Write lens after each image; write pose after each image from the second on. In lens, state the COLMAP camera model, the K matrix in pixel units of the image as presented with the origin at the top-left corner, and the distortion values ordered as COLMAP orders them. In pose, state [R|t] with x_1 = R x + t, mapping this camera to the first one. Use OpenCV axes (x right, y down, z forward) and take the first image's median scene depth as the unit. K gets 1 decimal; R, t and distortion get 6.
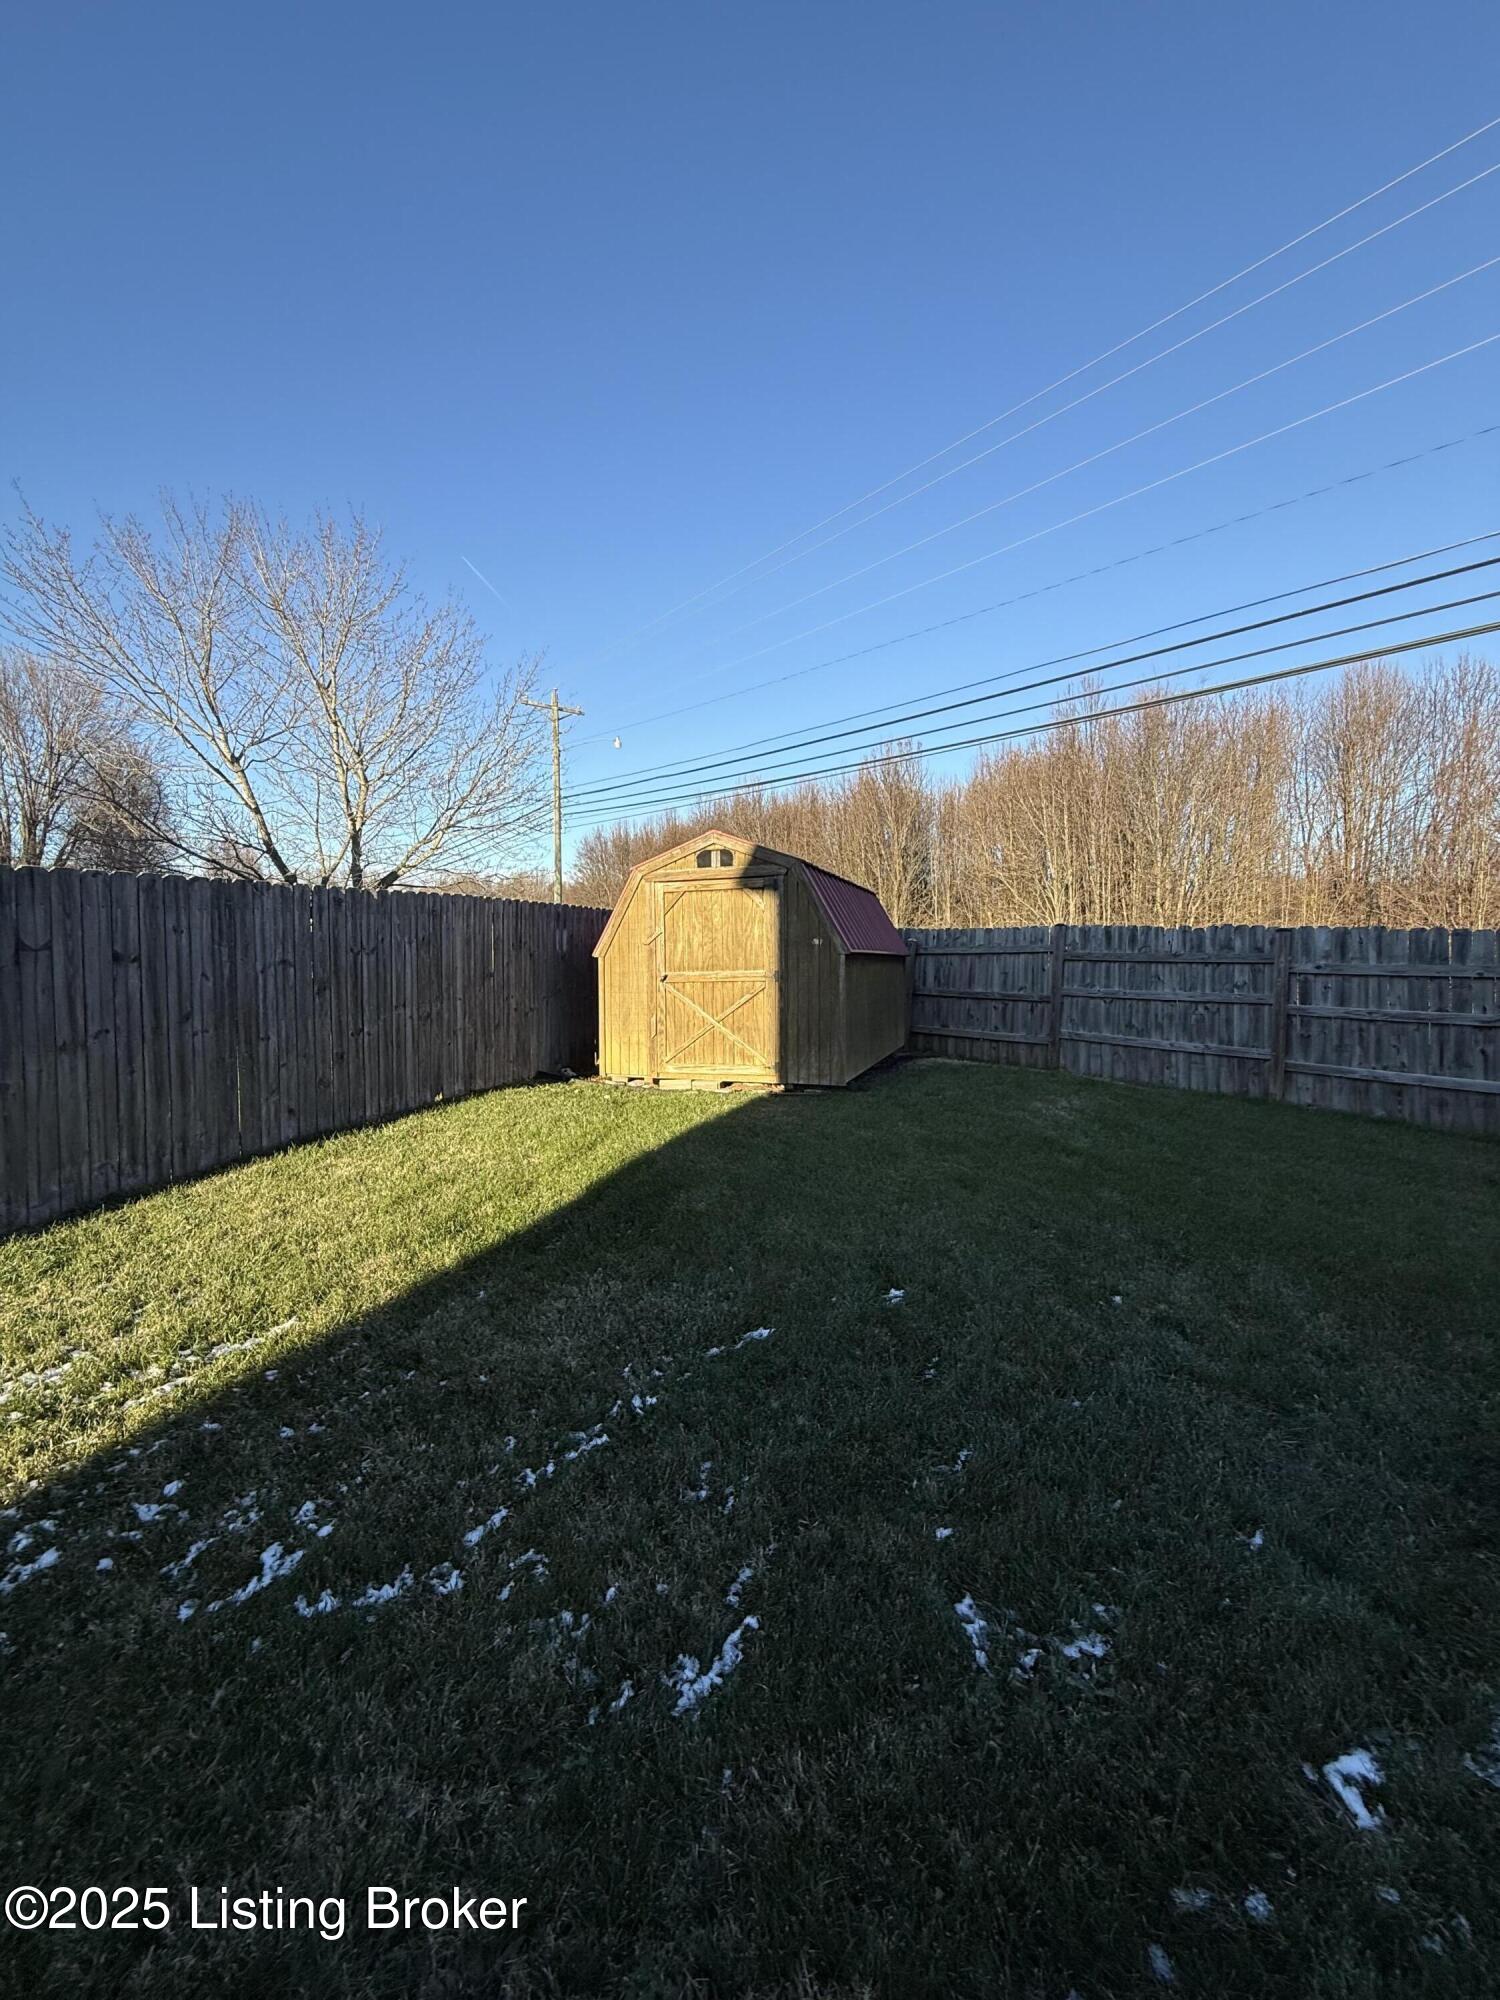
lens RADIAL K [[795.0, 0, 744.2], [0, 795.0, 1000.3], [0, 0, 1]] dist [-0.000058, -0.000093]
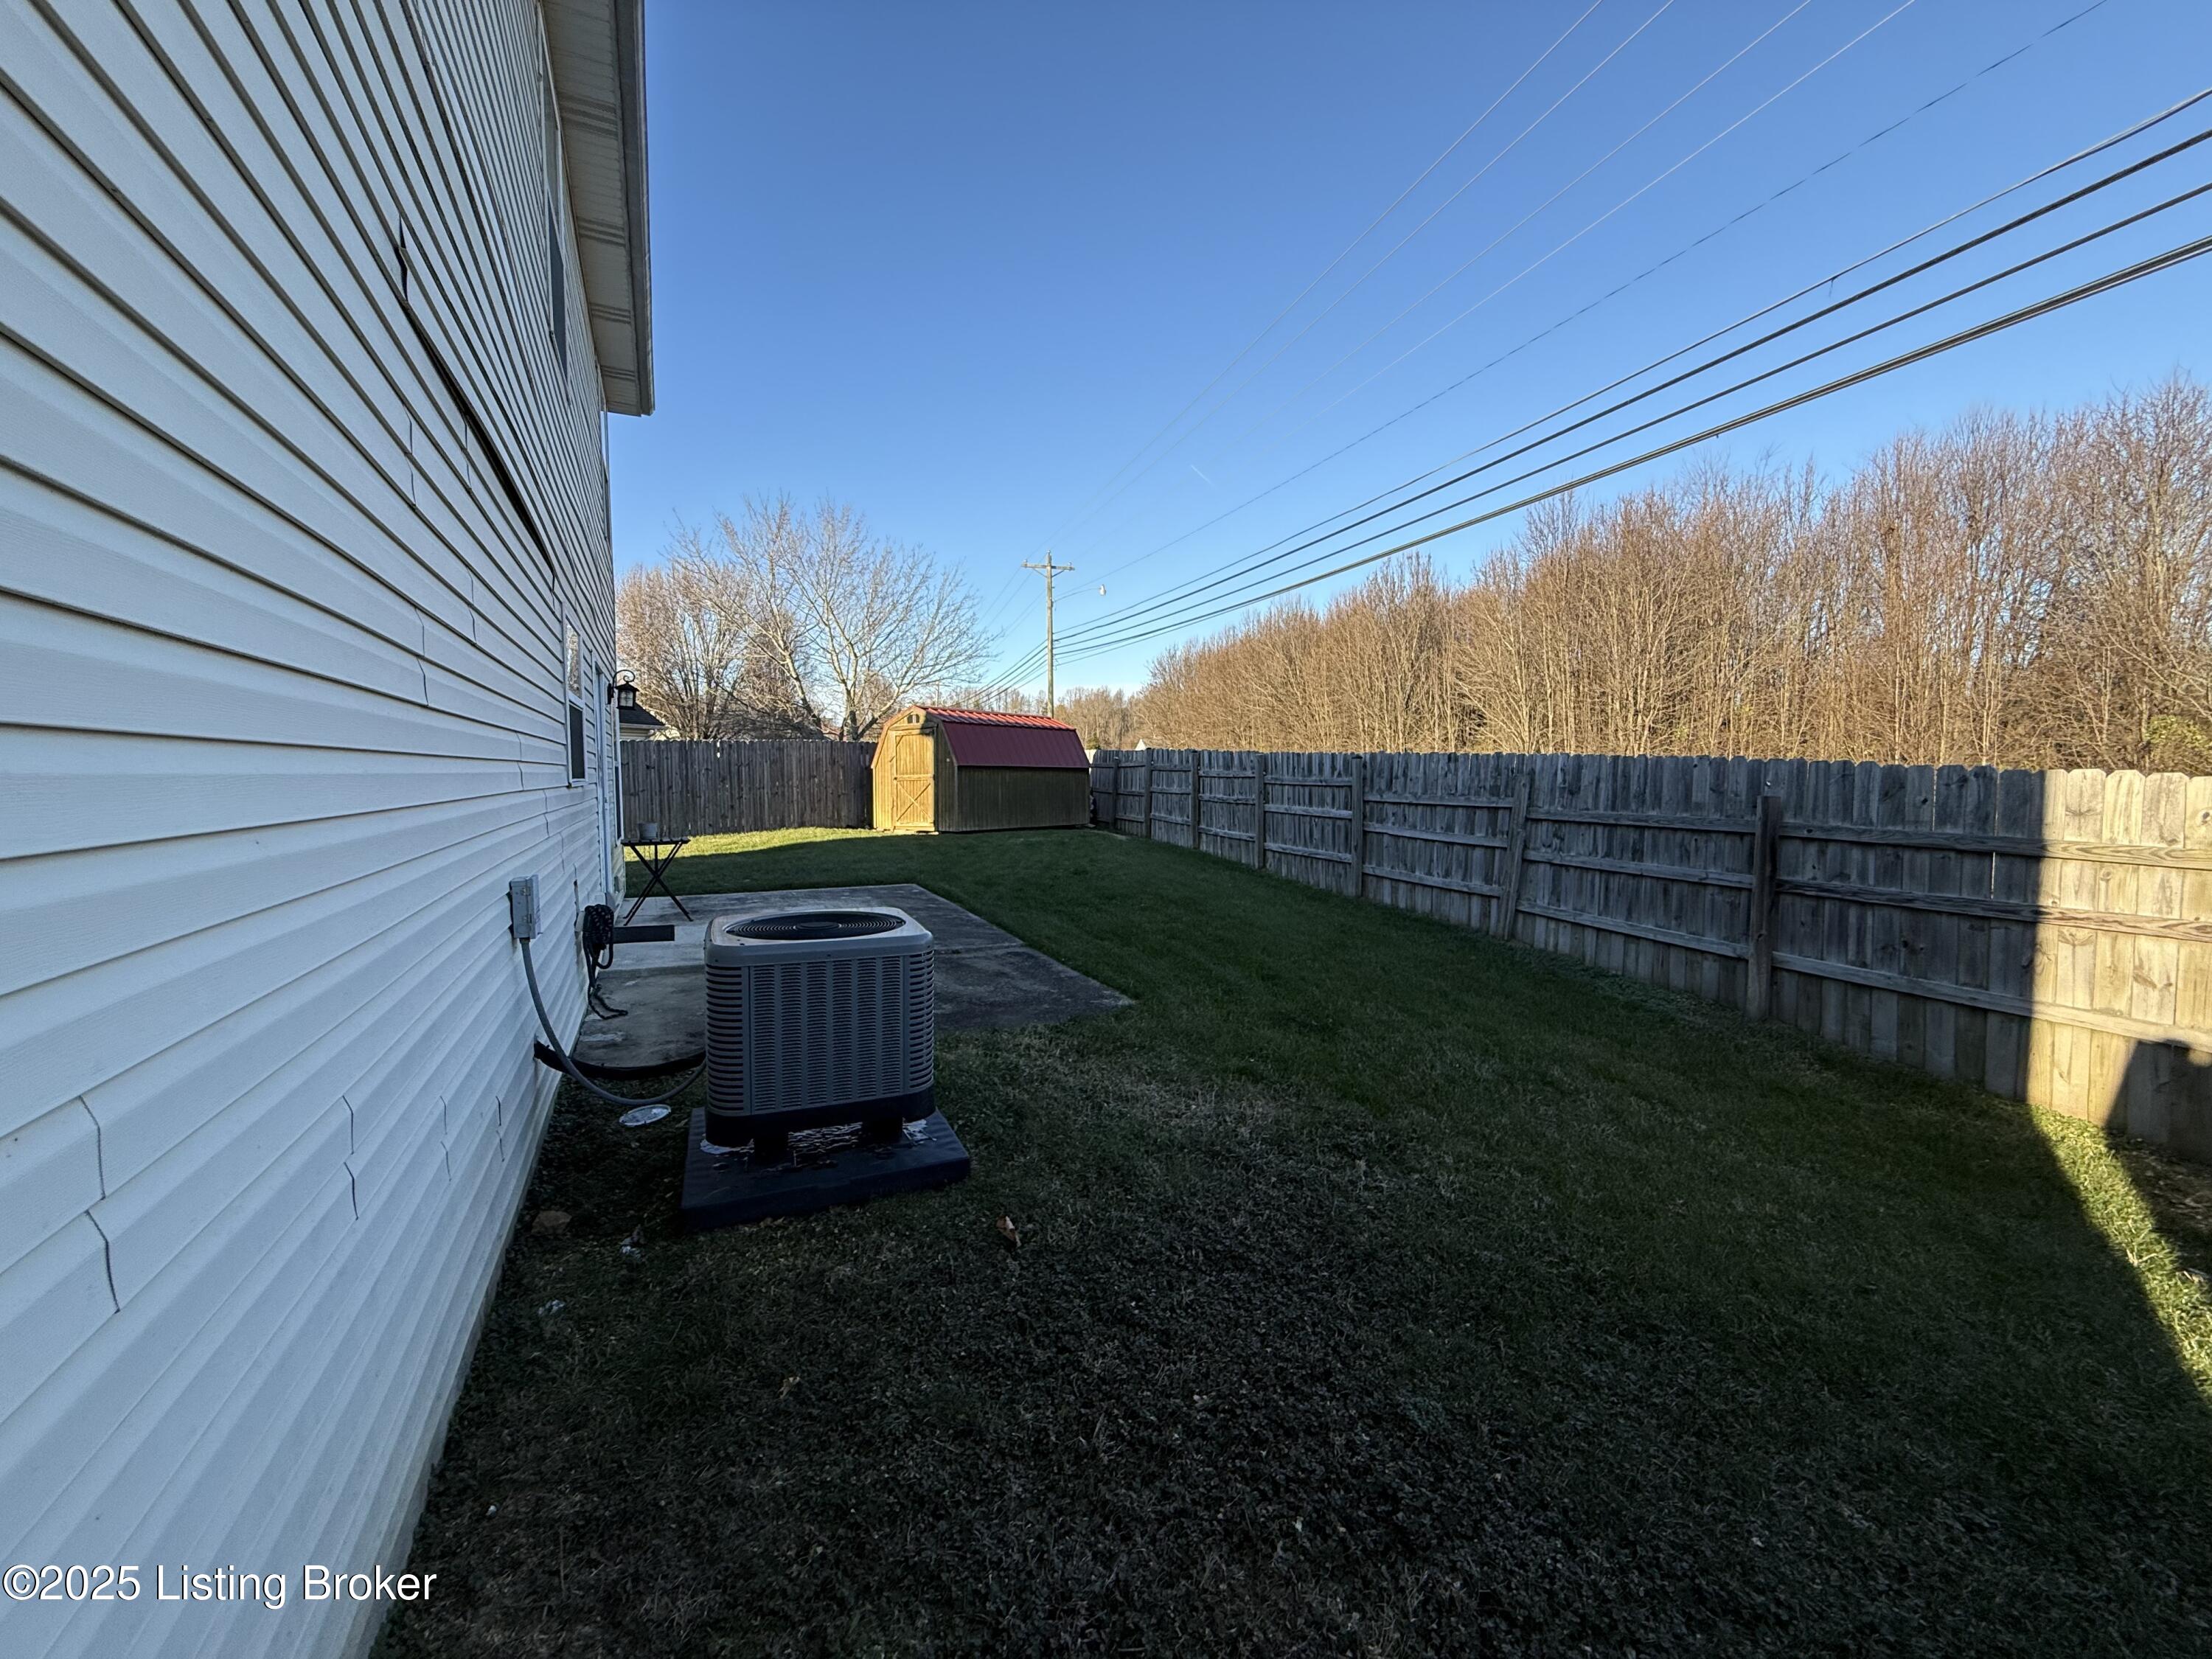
lens RADIAL K [[879.3, 0, 1106.2], [0, 879.3, 812.9], [0, 0, 1]] dist [-0.000058, -0.000093]
pose [[0.943586, 0.014728, -0.330801, 1.147256], [-0.018238, 0.999805, -0.007510, 0.065887], [0.330626, 0.013119, 0.943671, -0.923340]]
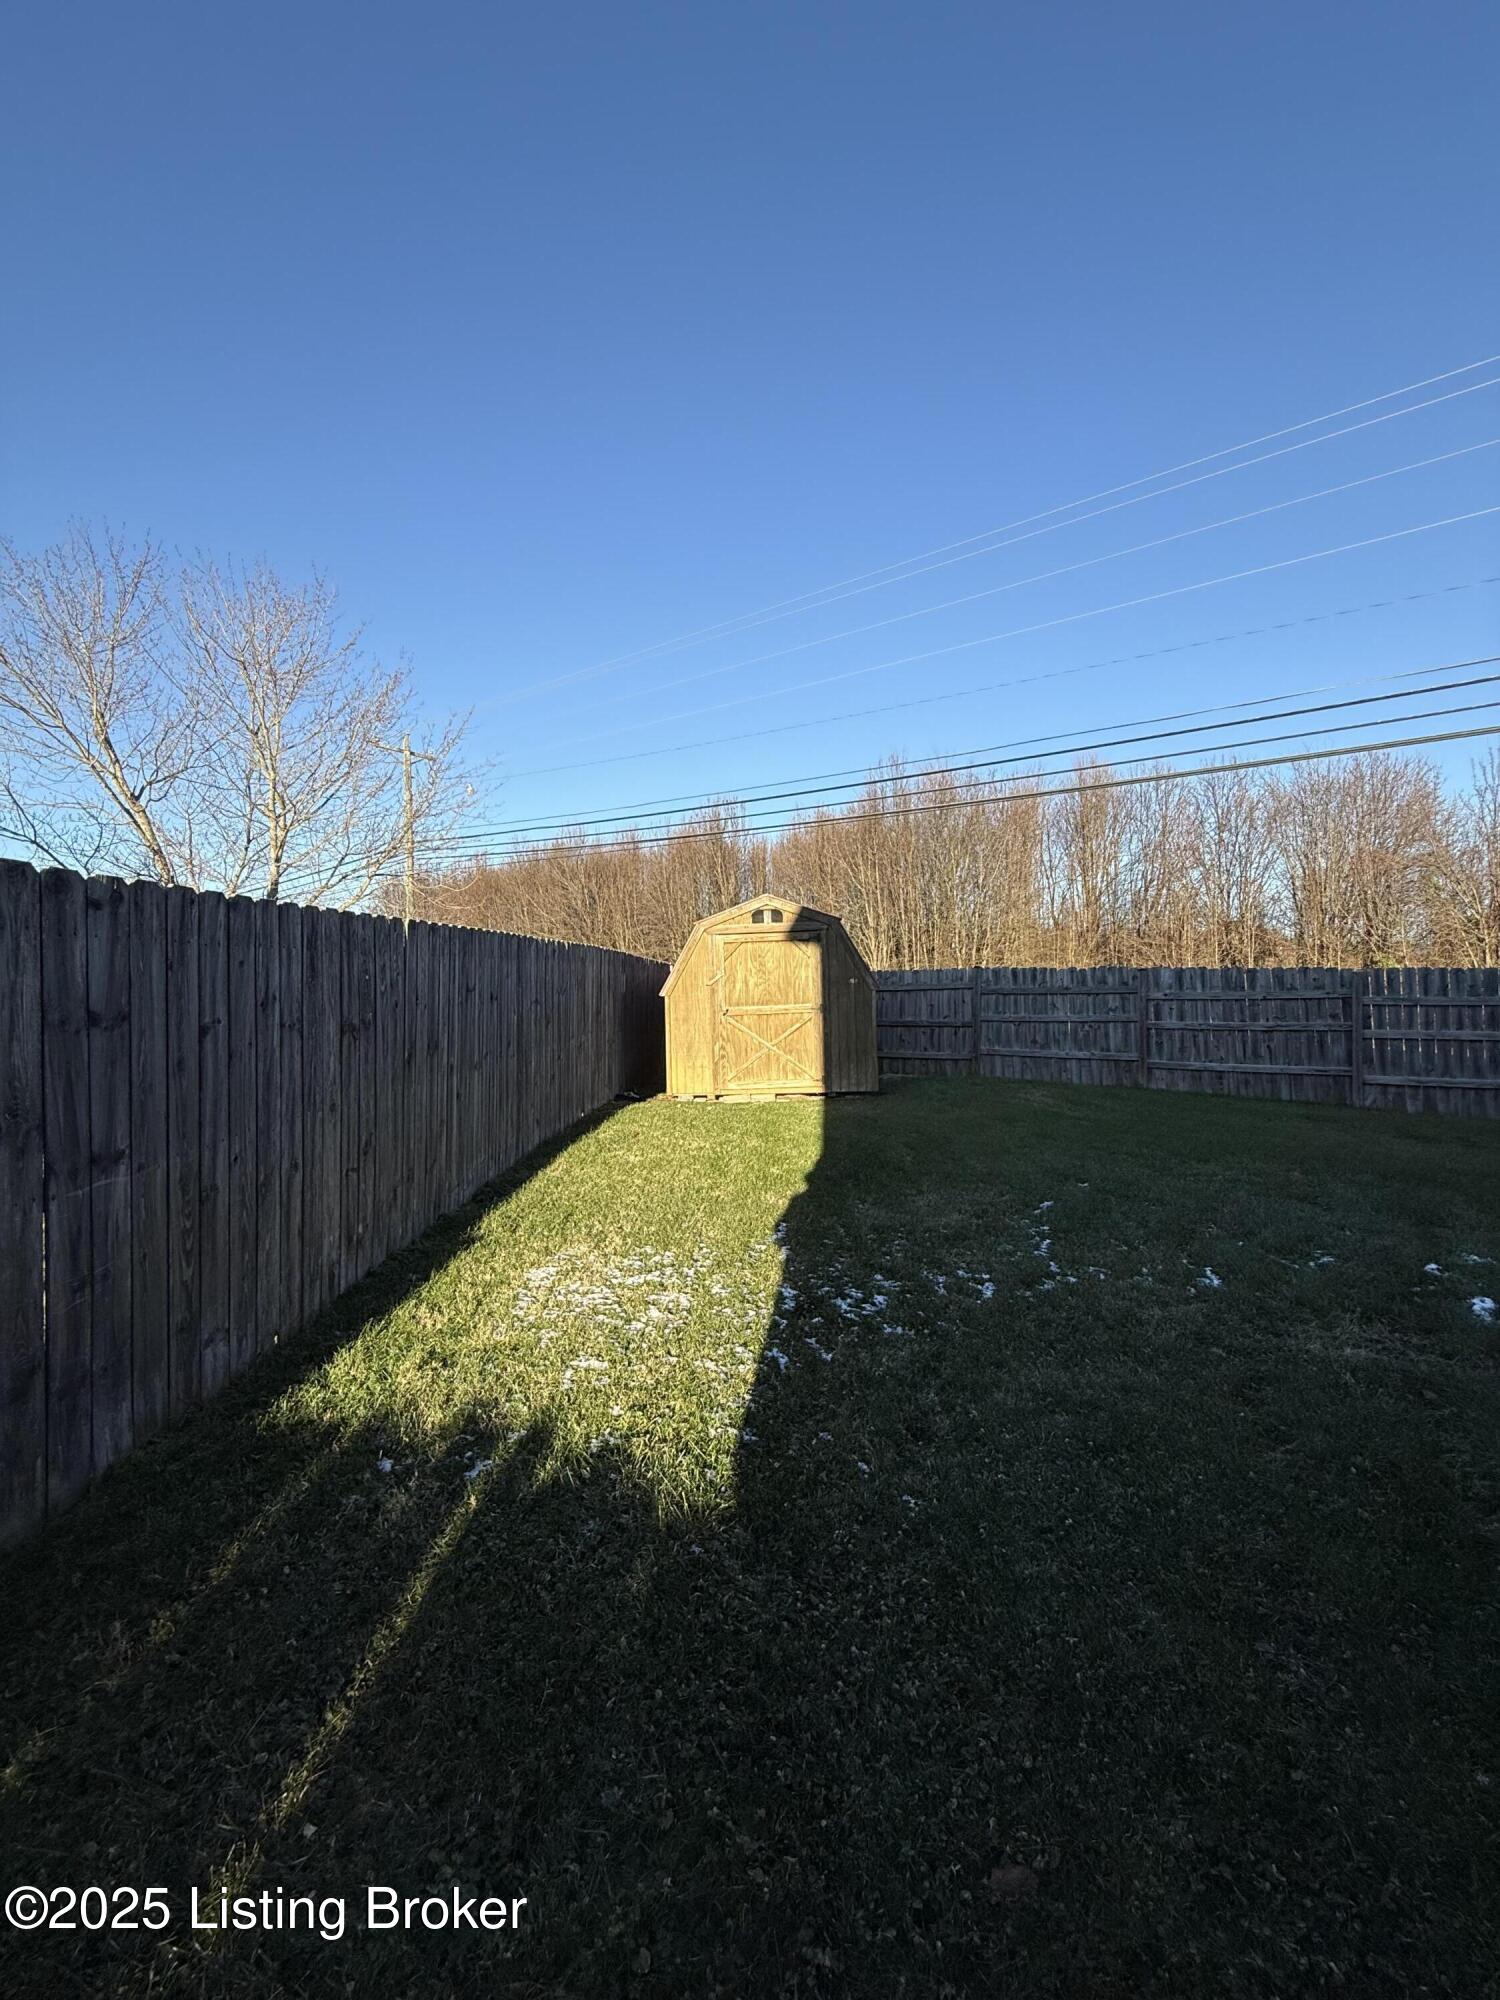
lens RADIAL K [[795.0, 0, 744.7], [0, 795.0, 1004.9], [0, 0, 1]] dist [-0.000058, -0.000093]
pose [[0.963089, -0.018922, 0.268518, -0.406061], [0.031869, 0.998526, -0.043941, 0.015905], [-0.267290, 0.050876, 0.962272, -0.193600]]
